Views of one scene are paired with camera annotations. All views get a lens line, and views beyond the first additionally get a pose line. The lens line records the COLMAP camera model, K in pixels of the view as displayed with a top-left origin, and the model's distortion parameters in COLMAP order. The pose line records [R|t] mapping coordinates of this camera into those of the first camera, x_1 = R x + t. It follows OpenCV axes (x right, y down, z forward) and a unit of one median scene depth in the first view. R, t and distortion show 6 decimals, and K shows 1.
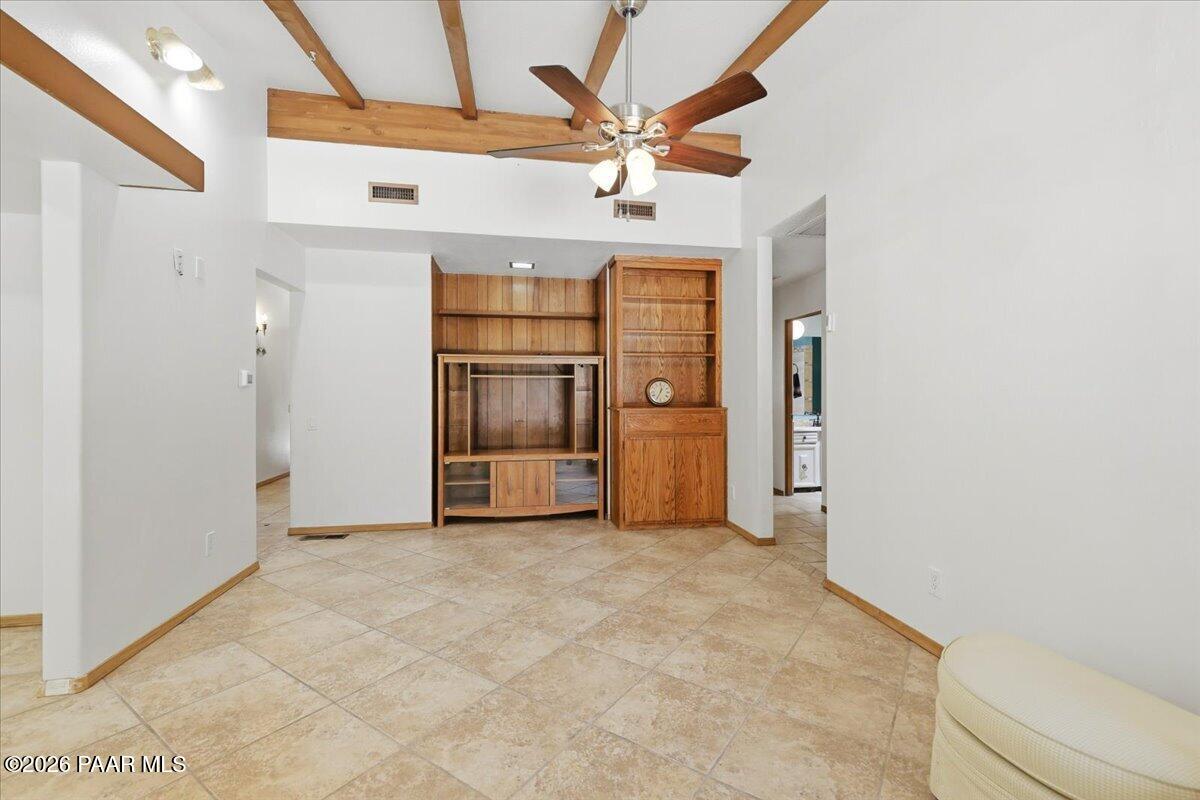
lens RADIAL K [[525.0, 0, 609.6], [0, 525.0, 395.1], [0, 0, 1]] dist [0.001118, 0.000123]
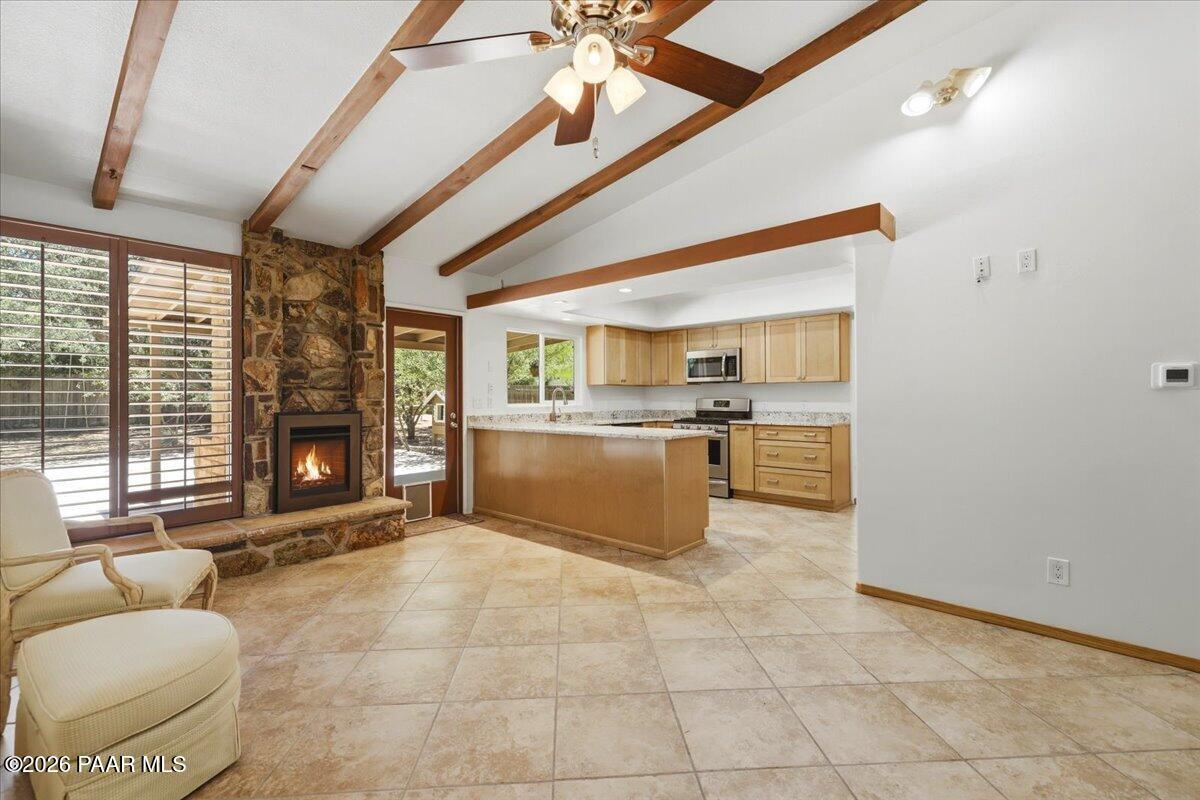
lens RADIAL K [[505.4, 0, 597.1], [0, 505.4, 396.7], [0, 0, 1]] dist [0.000406, -0.000240]
pose [[-0.796422, 0.000593, -0.604741, 0.469868], [-0.000465, 0.999999, 0.001594, -0.007439], [0.604741, 0.001551, -0.796421, 1.649818]]
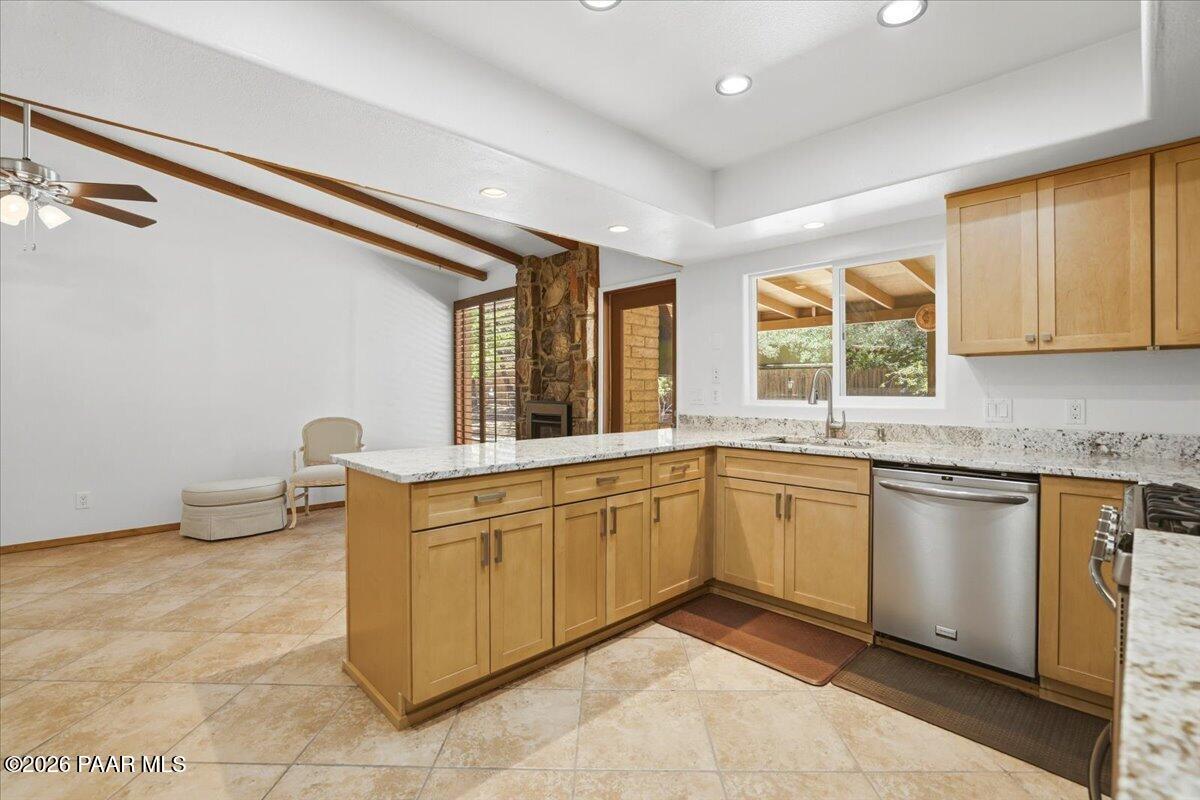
lens RADIAL K [[533.1, 0, 600.0], [0, 533.1, 400.0], [0, 0, 1]] dist [-0.001148, 0.000039]
pose [[-0.539015, -0.019032, 0.842081, -1.910397], [0.004161, 0.999672, 0.025257, -0.009855], [-0.842286, 0.017118, -0.538760, 0.562689]]
